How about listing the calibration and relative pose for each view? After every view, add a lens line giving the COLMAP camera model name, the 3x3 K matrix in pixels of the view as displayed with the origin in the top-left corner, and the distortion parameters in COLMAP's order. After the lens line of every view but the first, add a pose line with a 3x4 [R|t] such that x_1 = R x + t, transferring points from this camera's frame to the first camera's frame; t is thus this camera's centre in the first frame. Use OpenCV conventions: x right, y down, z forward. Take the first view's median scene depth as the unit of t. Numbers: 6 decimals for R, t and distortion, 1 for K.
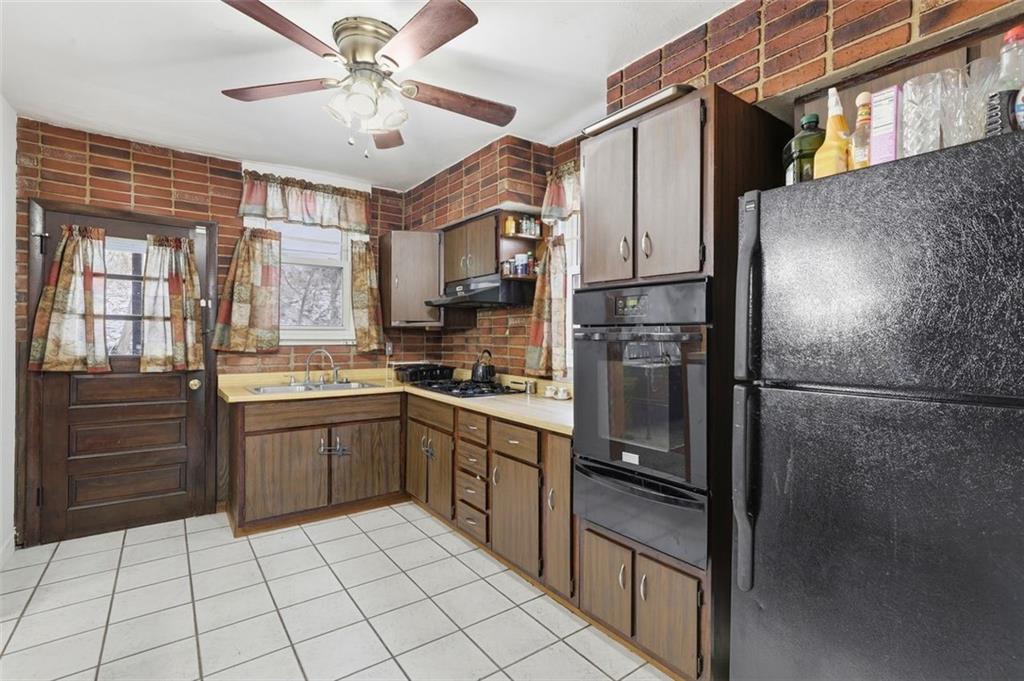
lens RADIAL K [[474.7, 0, 514.1], [0, 474.7, 336.4], [0, 0, 1]] dist [-0.028898, 0.007369]
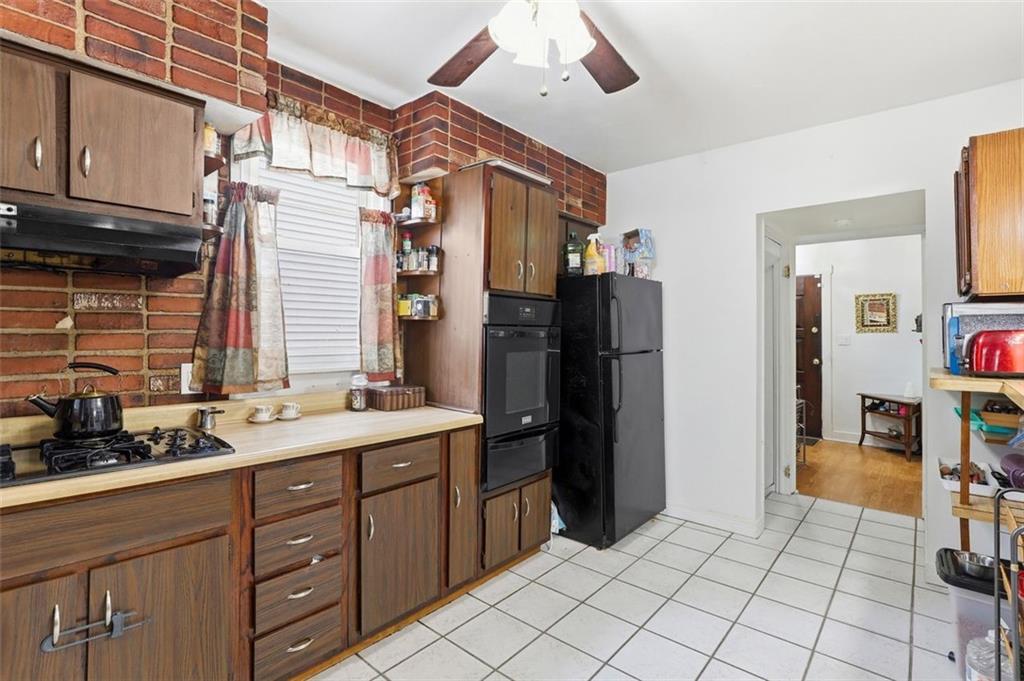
lens RADIAL K [[480.7, 0, 511.1], [0, 480.7, 321.8], [0, 0, 1]] dist [-0.025850, 0.000160]
pose [[-0.215901, 0.008634, 0.976377, -0.843652], [-0.008062, 0.999911, -0.010625, -0.013617], [-0.976382, -0.010165, -0.215812, 1.002514]]
